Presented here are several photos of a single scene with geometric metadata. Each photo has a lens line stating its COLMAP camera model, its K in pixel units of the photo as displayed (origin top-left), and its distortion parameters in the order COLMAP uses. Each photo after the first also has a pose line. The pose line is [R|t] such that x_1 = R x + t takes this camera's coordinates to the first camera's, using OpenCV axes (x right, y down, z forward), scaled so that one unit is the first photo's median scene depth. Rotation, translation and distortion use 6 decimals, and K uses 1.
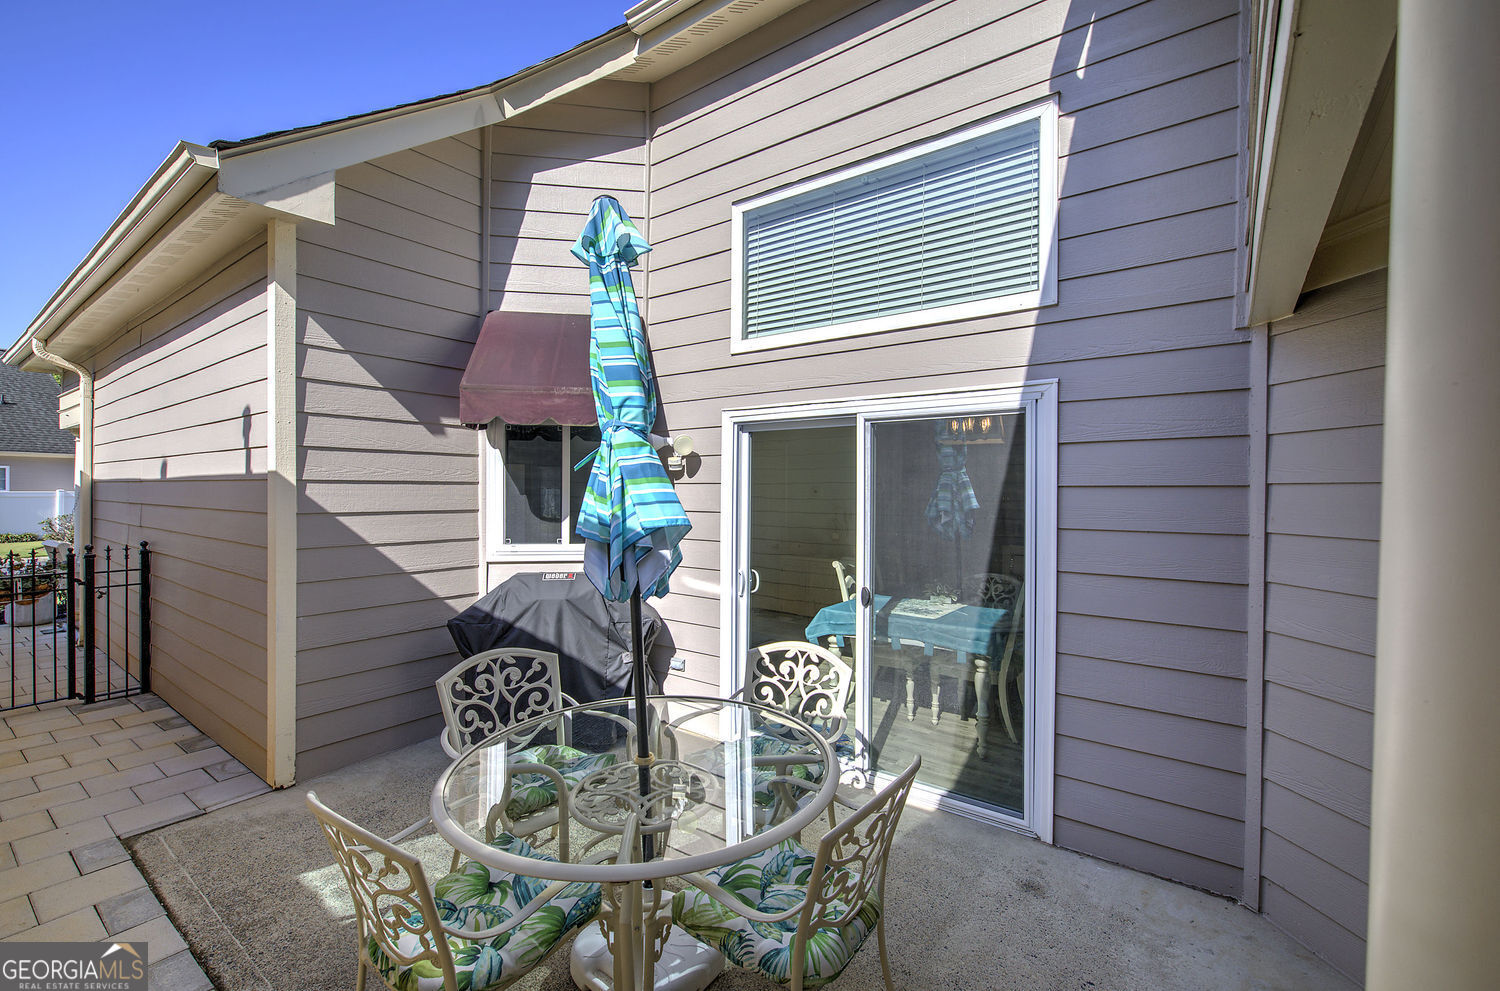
lens RADIAL K [[635.8, 0, 749.3], [0, 635.8, 495.3], [0, 0, 1]] dist [-0.002588, -0.000179]
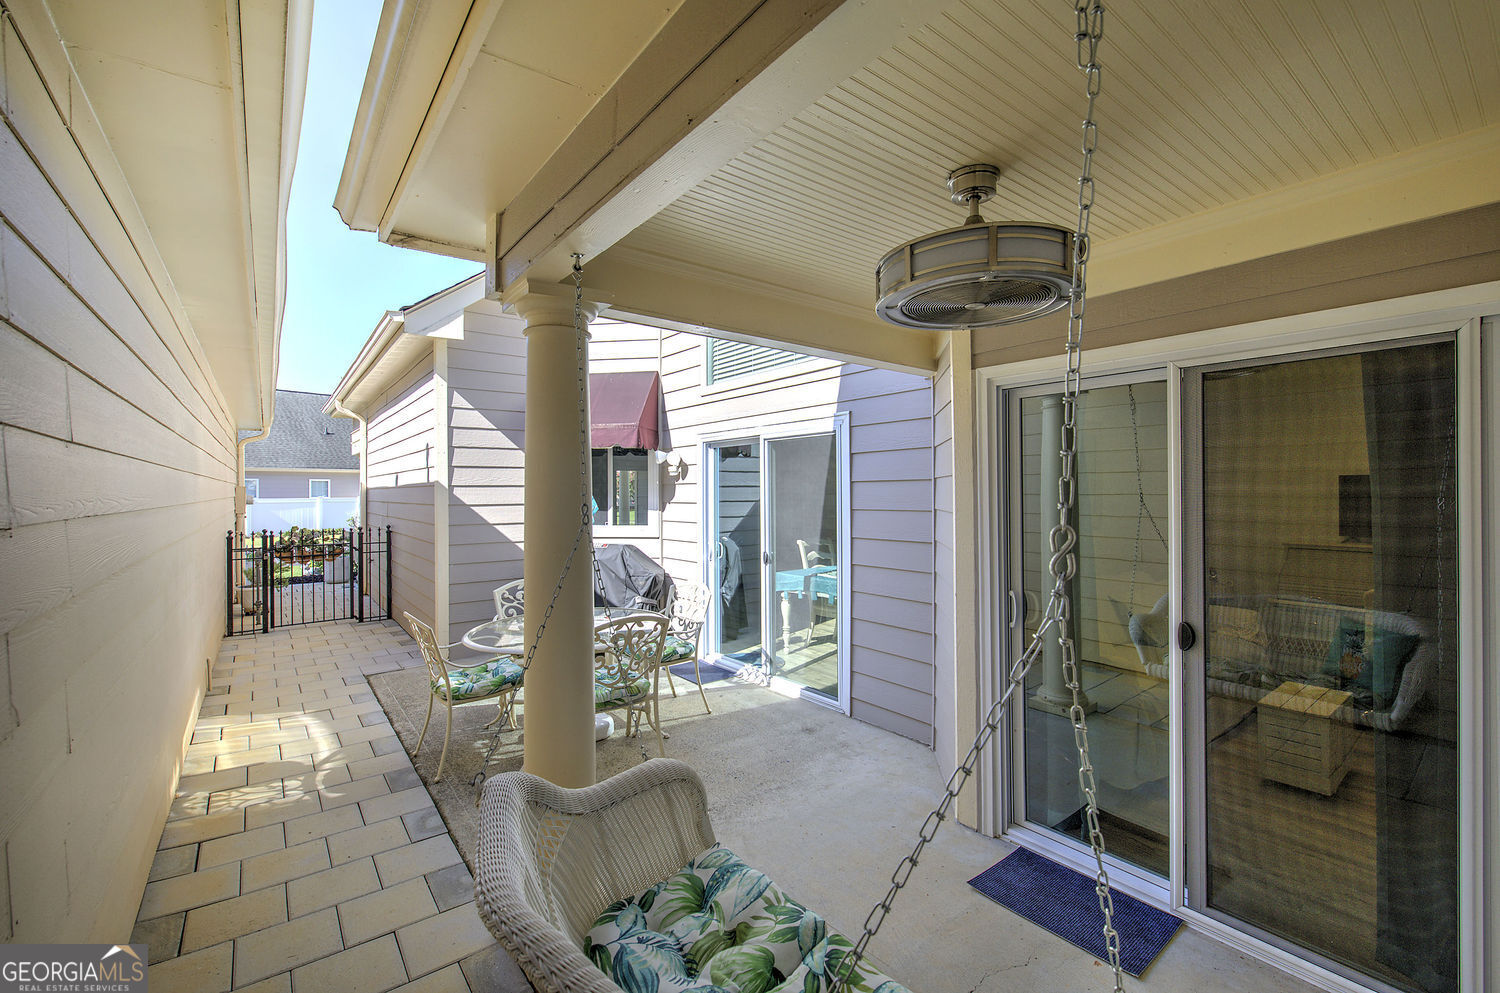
lens RADIAL K [[635.8, 0, 757.5], [0, 635.8, 490.0], [0, 0, 1]] dist [-0.002588, -0.000179]
pose [[0.962615, -0.013565, -0.270535, 0.562680], [0.010591, 0.999866, -0.012450, 0.018448], [0.270668, 0.009119, 0.962630, -0.438868]]
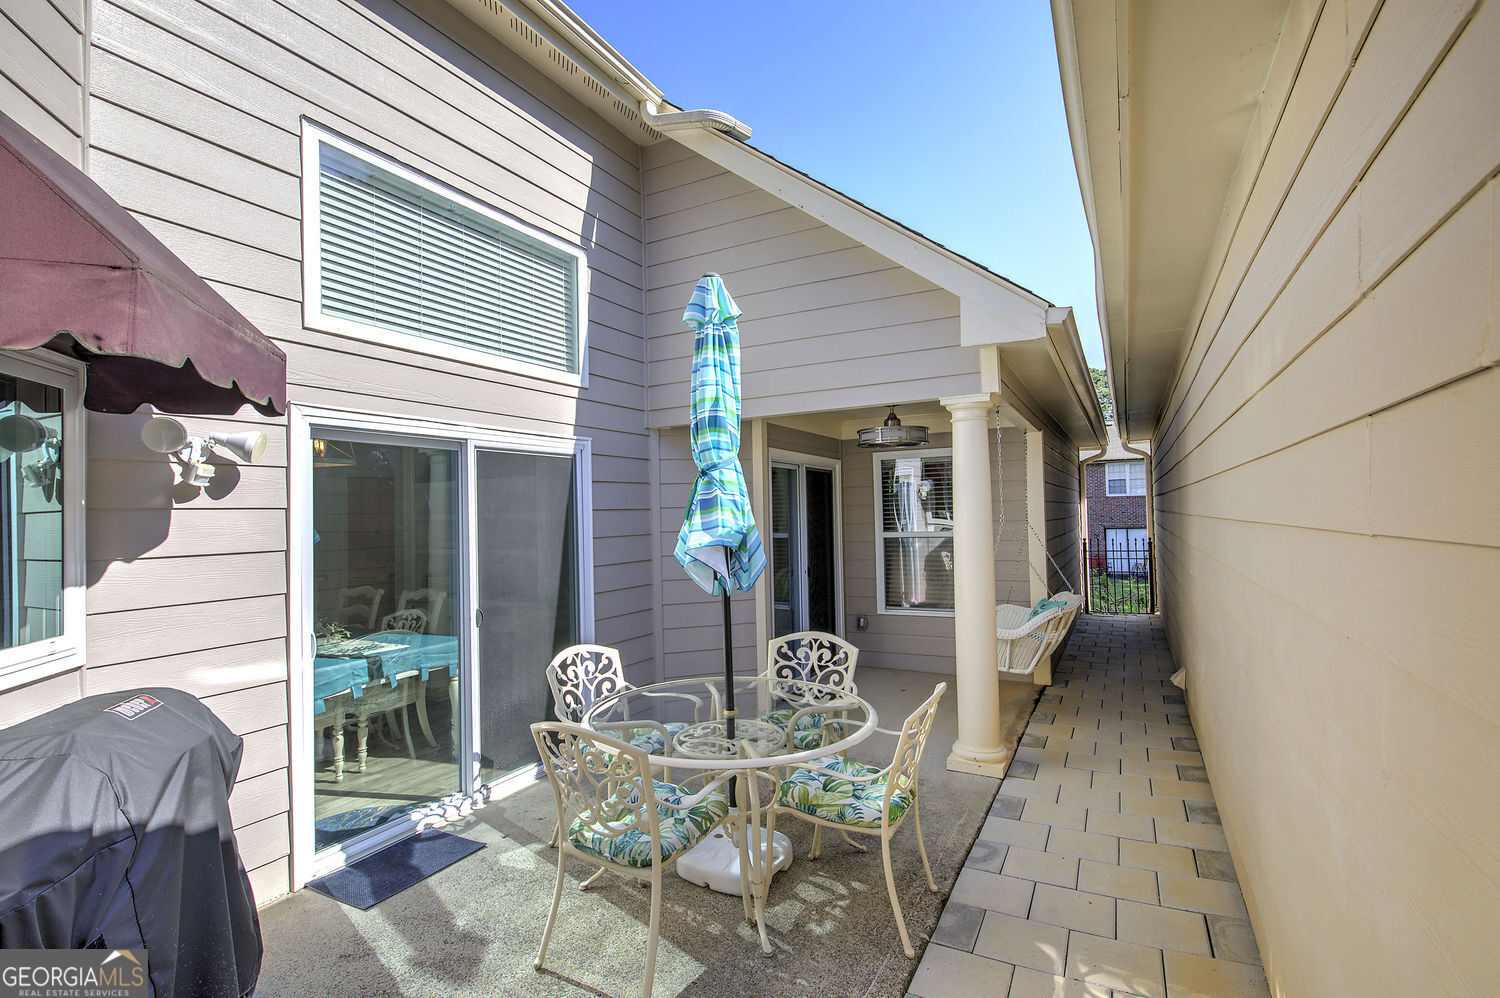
lens RADIAL K [[708.4, 0, 757.1], [0, 708.4, 500.5], [0, 0, 1]] dist [0.004767, 0.002509]
pose [[-0.157351, 0.016771, 0.987400, -1.007276], [0.030855, 0.999451, -0.012058, -0.002862], [-0.987061, 0.028569, -0.157782, 0.718194]]
